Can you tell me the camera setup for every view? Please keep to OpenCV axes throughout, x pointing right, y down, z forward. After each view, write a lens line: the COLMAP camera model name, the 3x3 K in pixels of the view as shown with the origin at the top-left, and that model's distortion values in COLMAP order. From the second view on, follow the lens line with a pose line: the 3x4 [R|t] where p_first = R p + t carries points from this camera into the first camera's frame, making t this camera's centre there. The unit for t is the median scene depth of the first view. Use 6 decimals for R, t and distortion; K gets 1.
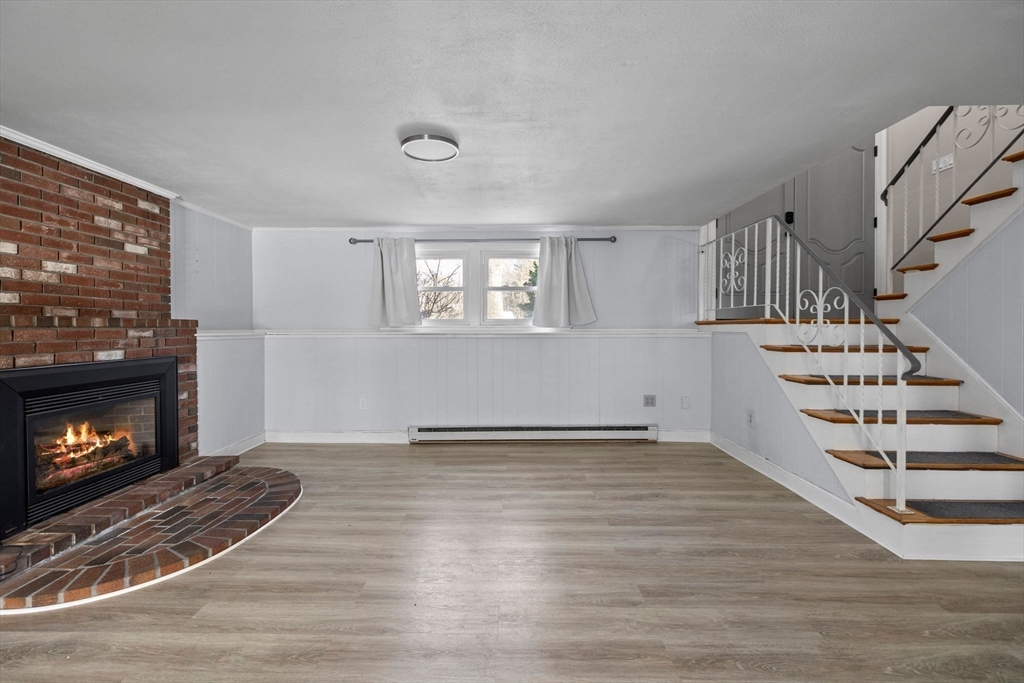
lens RADIAL K [[432.0, 0, 507.3], [0, 432.0, 332.2], [0, 0, 1]] dist [-0.003815, -0.000205]
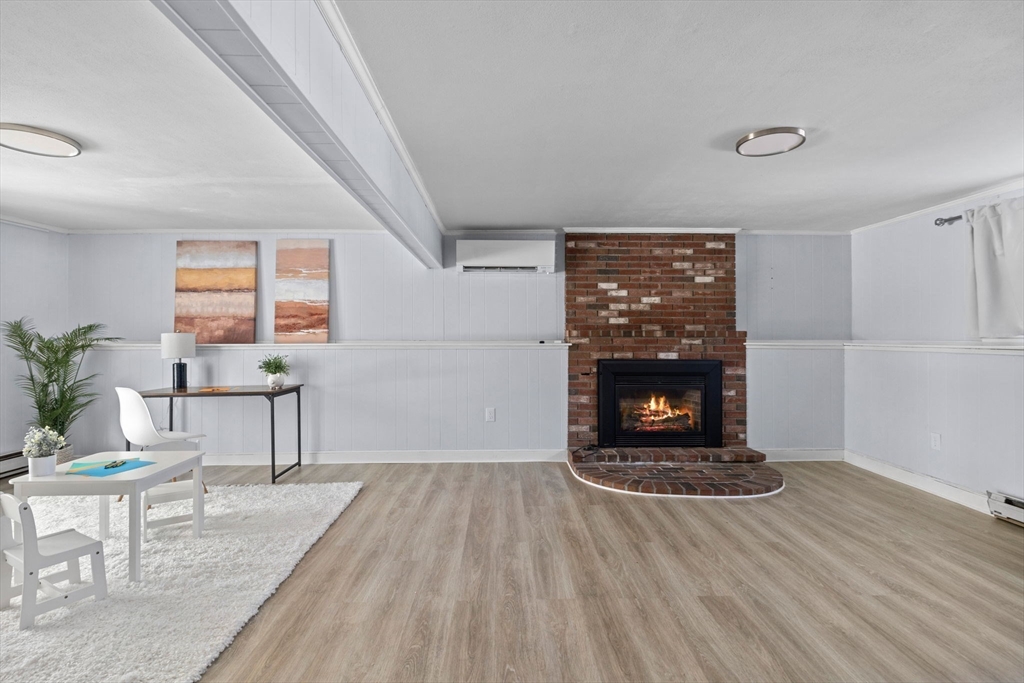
lens RADIAL K [[495.4, 0, 505.5], [0, 495.4, 339.3], [0, 0, 1]] dist [-0.006206, 0.004054]
pose [[0.033825, 0.007256, -0.999401, 0.728617], [-0.015181, 0.999862, 0.006746, -0.005719], [0.999312, 0.014944, 0.033931, 0.349247]]
